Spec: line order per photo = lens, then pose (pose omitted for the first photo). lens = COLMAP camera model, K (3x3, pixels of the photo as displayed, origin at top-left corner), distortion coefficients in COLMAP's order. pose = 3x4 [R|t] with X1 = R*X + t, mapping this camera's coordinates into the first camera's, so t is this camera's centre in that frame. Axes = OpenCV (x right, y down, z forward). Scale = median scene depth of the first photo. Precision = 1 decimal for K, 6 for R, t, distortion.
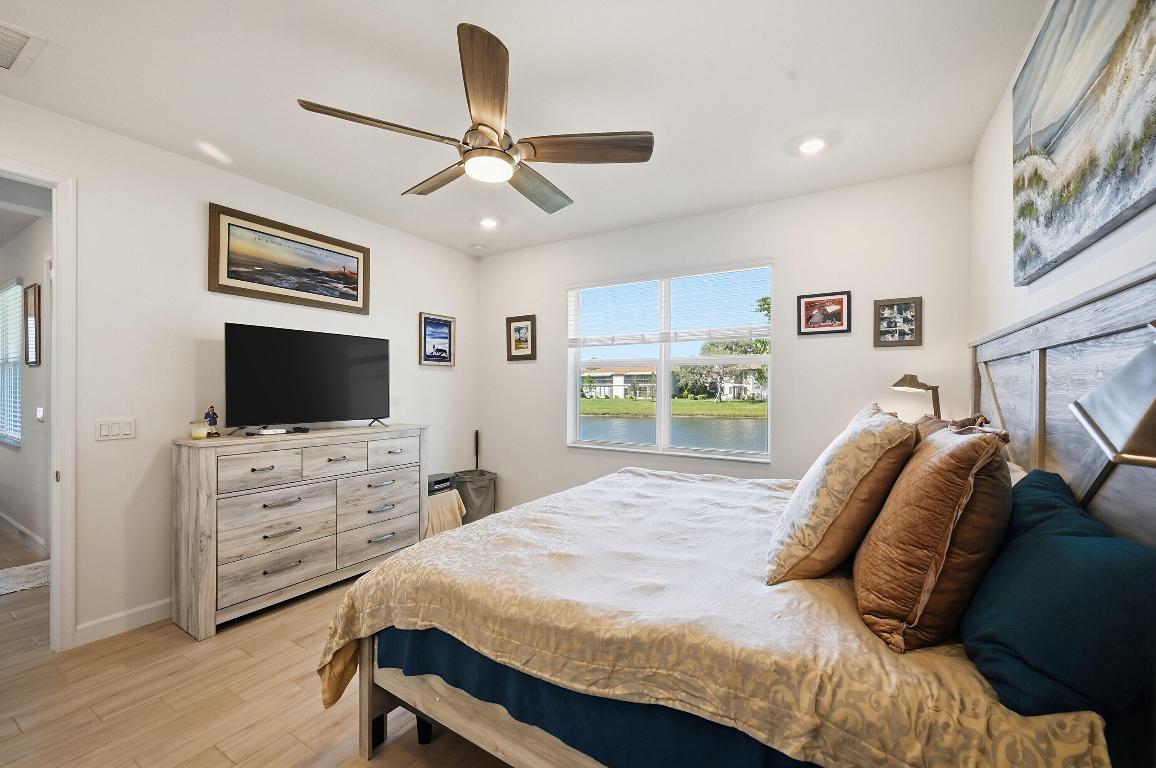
lens RADIAL K [[459.9, 0, 580.7], [0, 459.9, 388.0], [0, 0, 1]] dist [-0.000326, 0.000184]
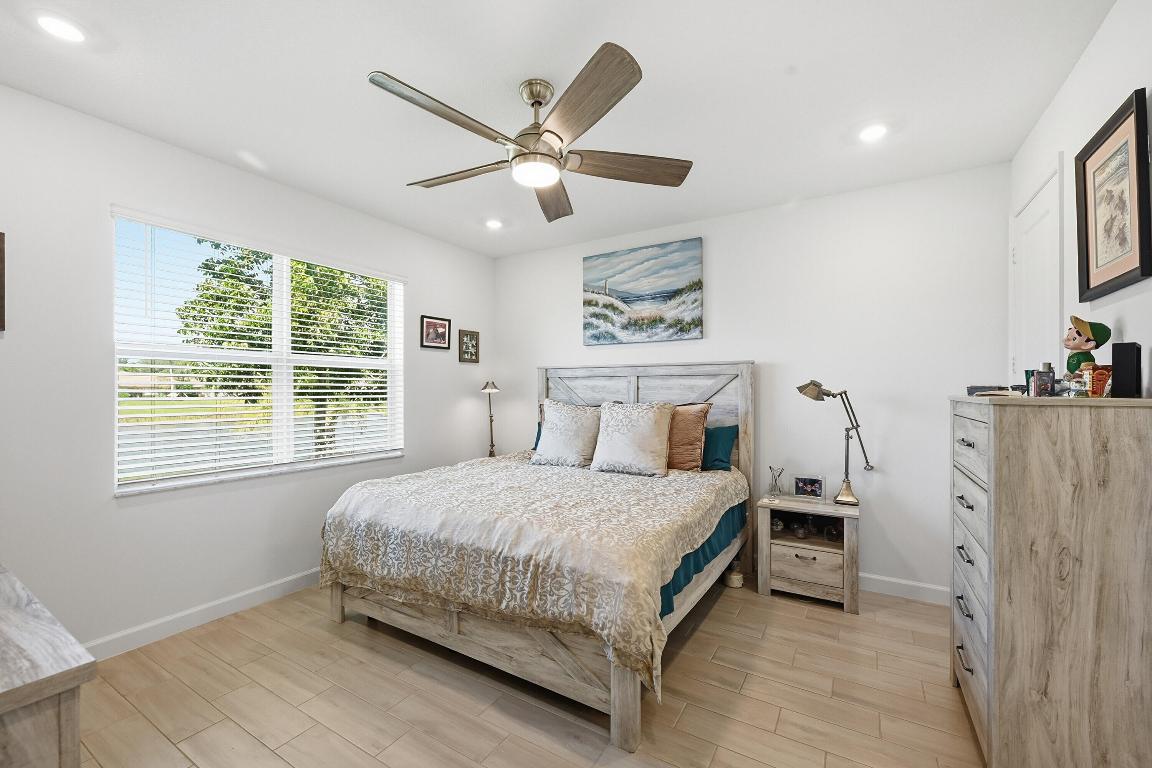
lens RADIAL K [[470.5, 0, 578.6], [0, 470.5, 390.8], [0, 0, 1]] dist [-0.000259, 0.000214]
pose [[-0.002861, -0.006783, 0.999973, -0.865186], [0.000524, 0.999977, 0.006785, -0.006724], [-0.999996, 0.000543, -0.002857, 0.639392]]
